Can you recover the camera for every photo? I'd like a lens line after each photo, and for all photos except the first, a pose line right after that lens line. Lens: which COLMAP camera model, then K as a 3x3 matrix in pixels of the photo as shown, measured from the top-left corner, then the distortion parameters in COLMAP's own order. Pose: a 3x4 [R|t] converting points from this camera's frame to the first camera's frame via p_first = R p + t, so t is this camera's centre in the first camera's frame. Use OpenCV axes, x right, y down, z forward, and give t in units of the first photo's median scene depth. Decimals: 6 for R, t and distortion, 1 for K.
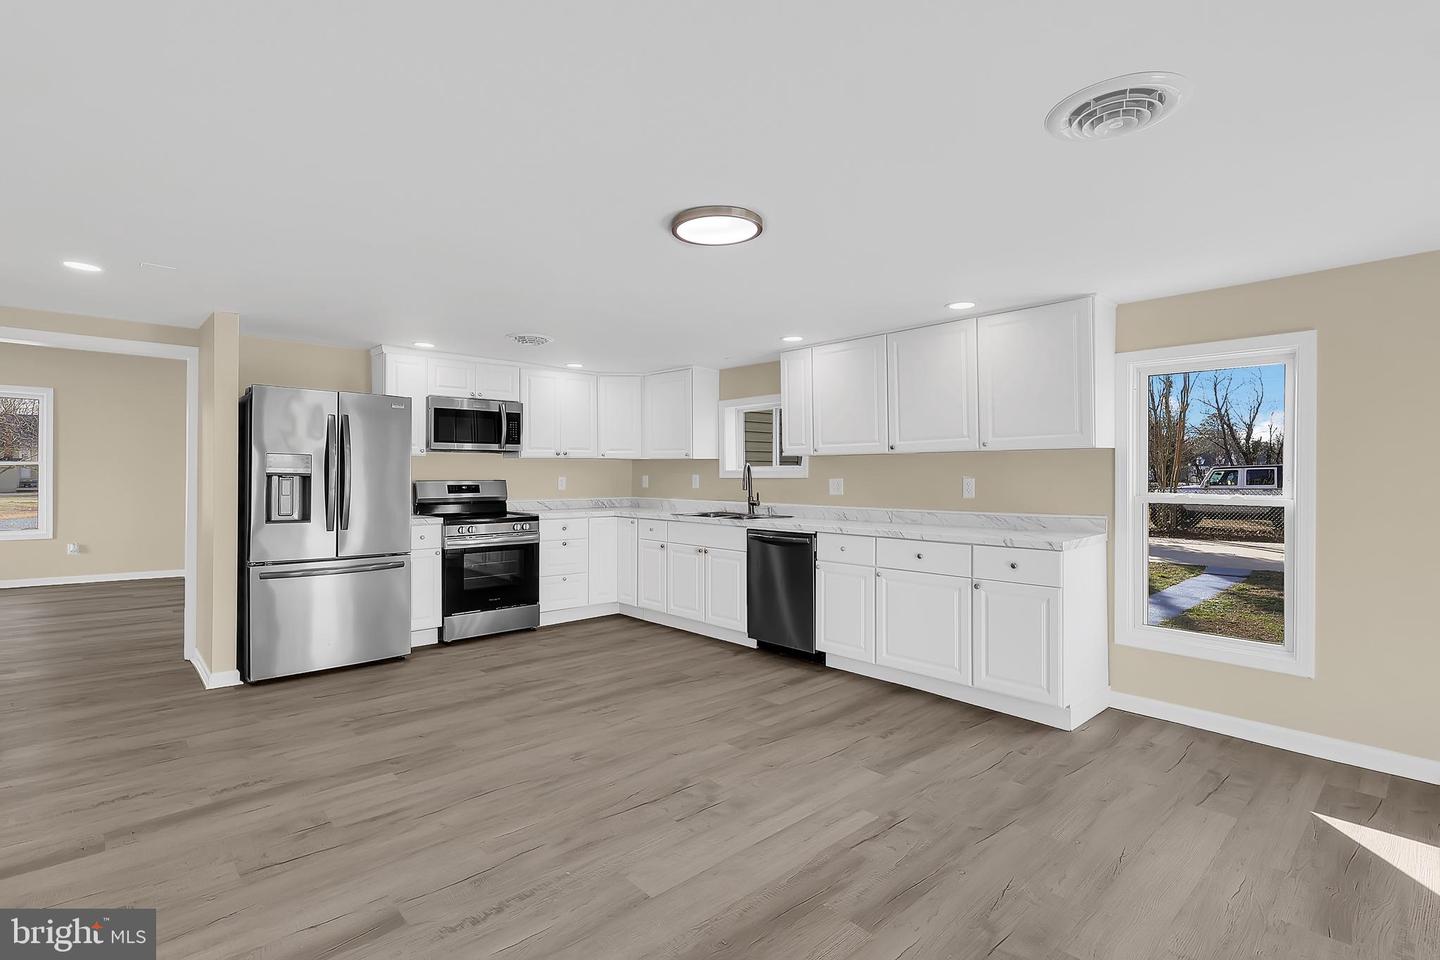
lens RADIAL K [[701.7, 0, 758.0], [0, 701.7, 479.8], [0, 0, 1]] dist [-0.001296, -0.000035]
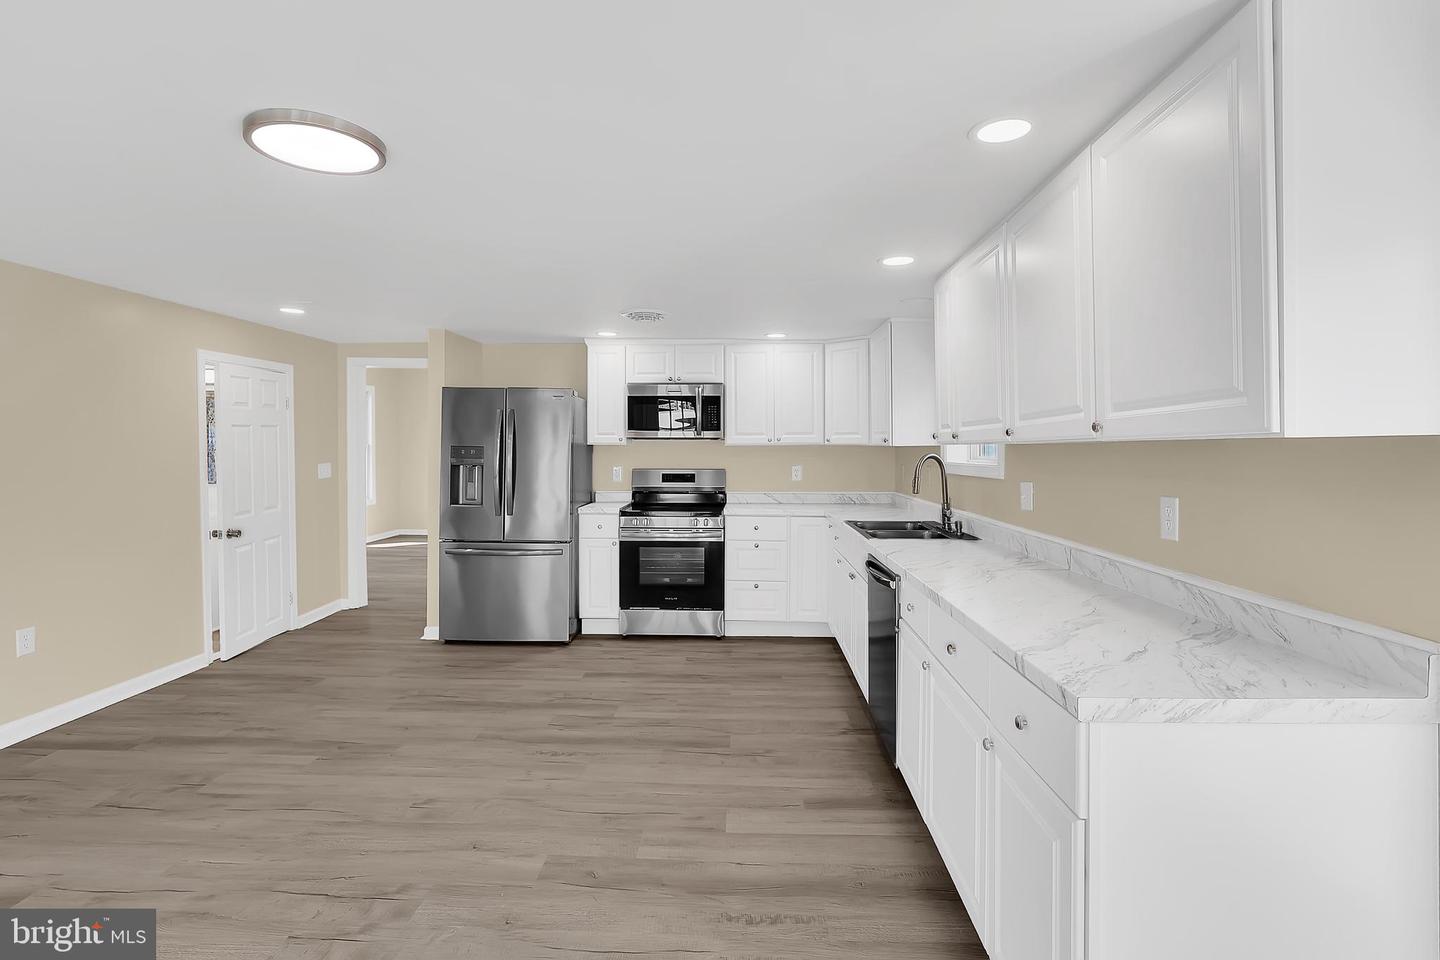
lens RADIAL K [[728.6, 0, 731.8], [0, 728.6, 480.9], [0, 0, 1]] dist [-0.003185, -0.000351]
pose [[0.673658, 0.034996, -0.738214, 0.436908], [-0.006774, 0.999129, 0.041184, -0.029643], [0.739012, -0.022744, 0.673308, 0.460681]]
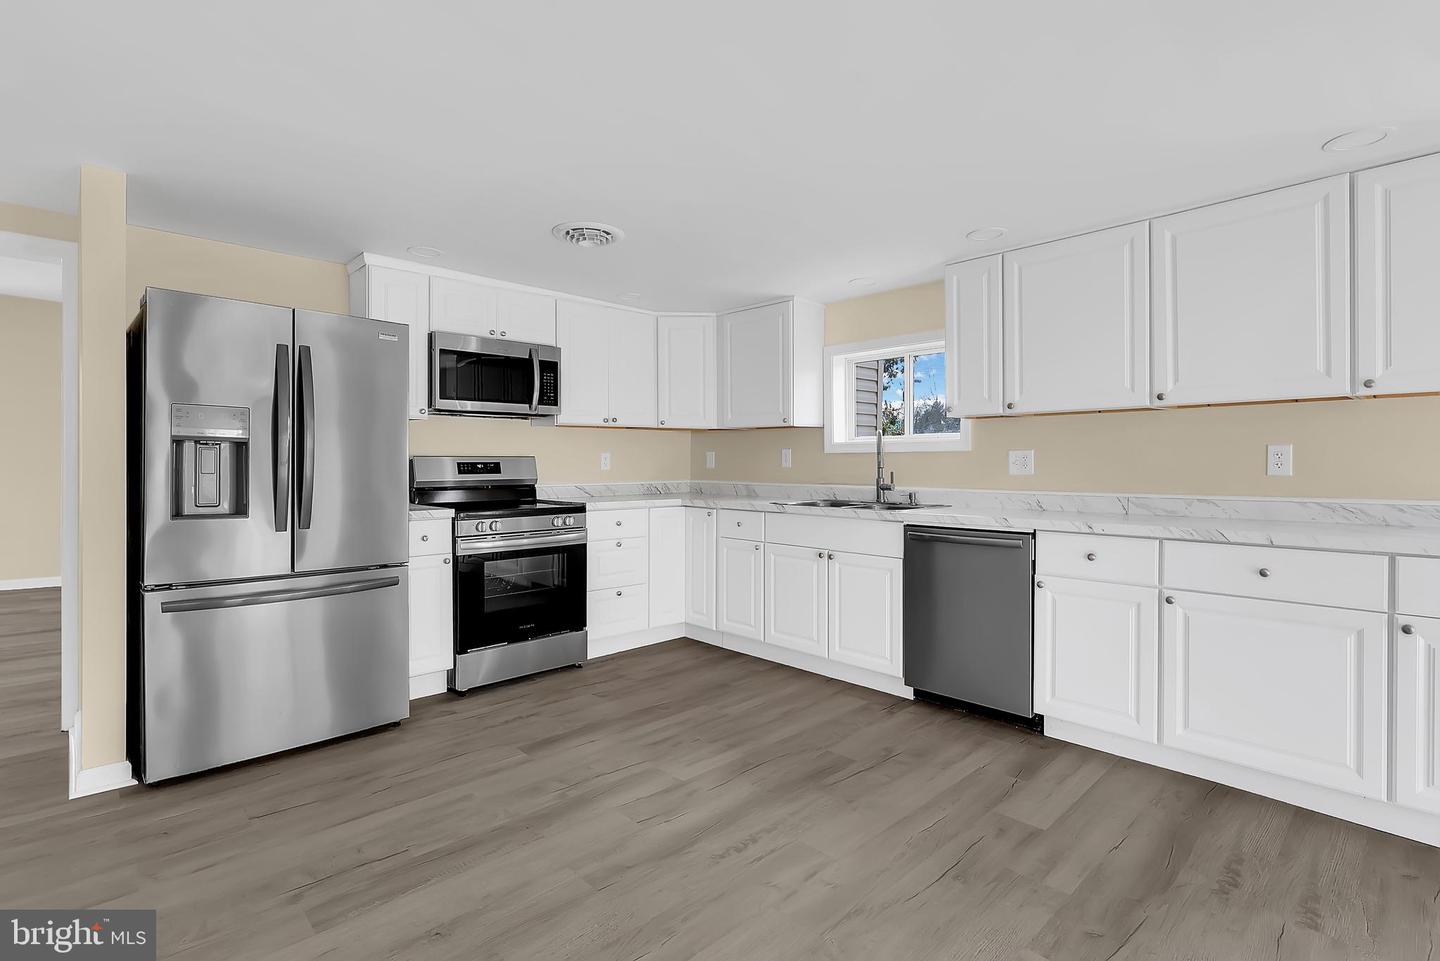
lens RADIAL K [[695.1, 0, 731.9], [0, 695.1, 474.7], [0, 0, 1]] dist [-0.002569, 0.000111]
pose [[0.999935, -0.002450, -0.011170, -0.184251], [0.002549, 0.999957, 0.008867, 0.016864], [0.011148, -0.008895, 0.999898, 0.353542]]
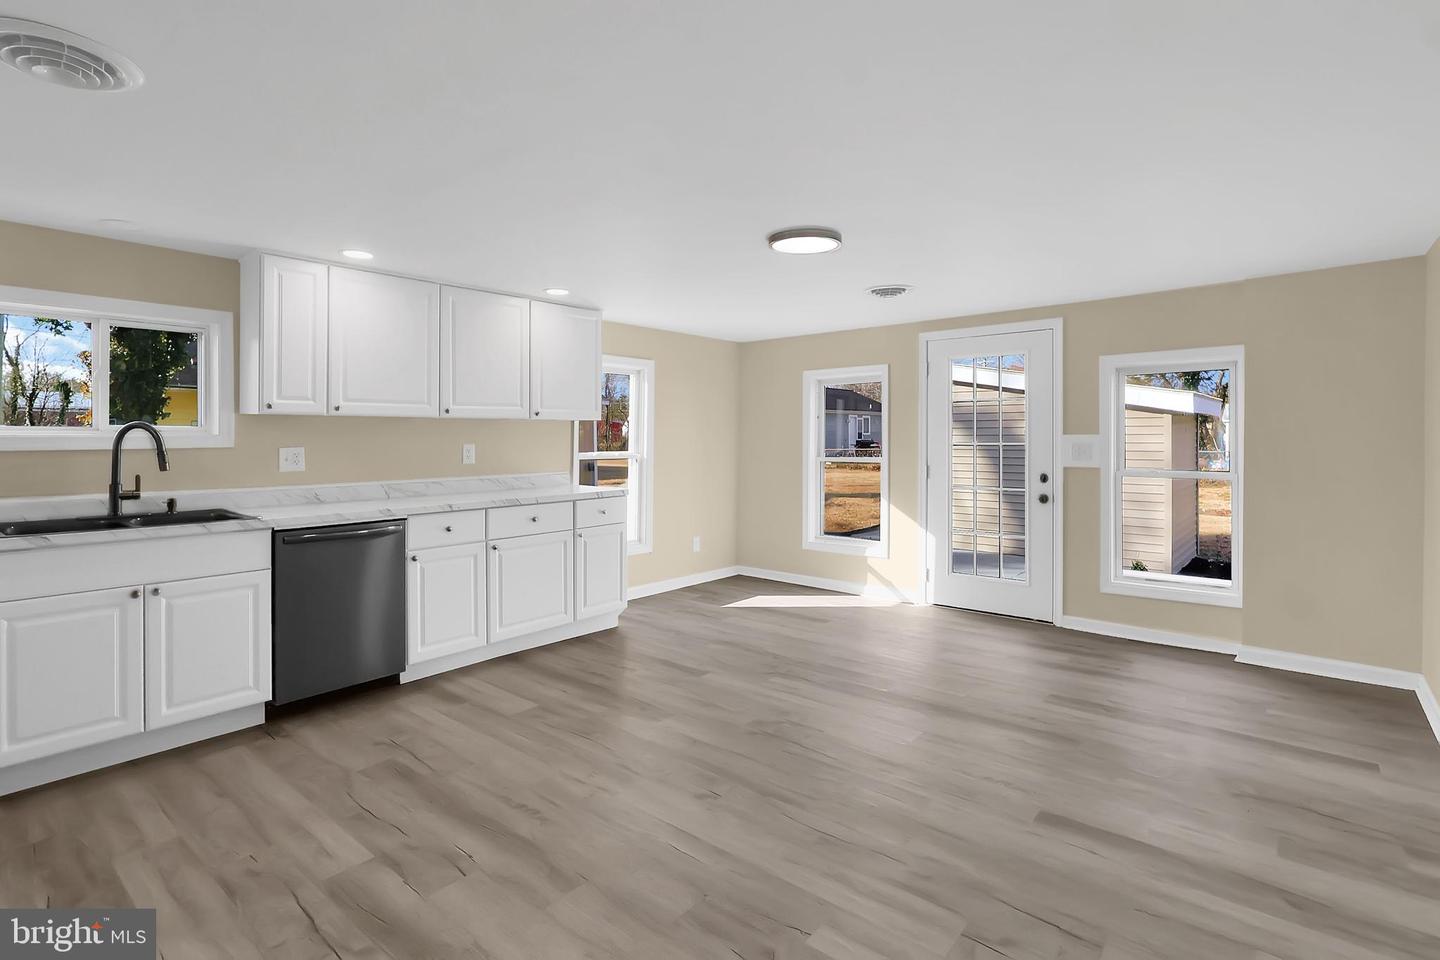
lens RADIAL K [[672.1, 0, 715.9], [0, 672.1, 440.4], [0, 0, 1]] dist [-0.000055, -0.000009]
pose [[-0.095668, -0.000844, 0.995413, -0.683686], [0.009702, 0.999951, 0.001781, -0.006560], [-0.995366, 0.009828, -0.095655, 0.714000]]
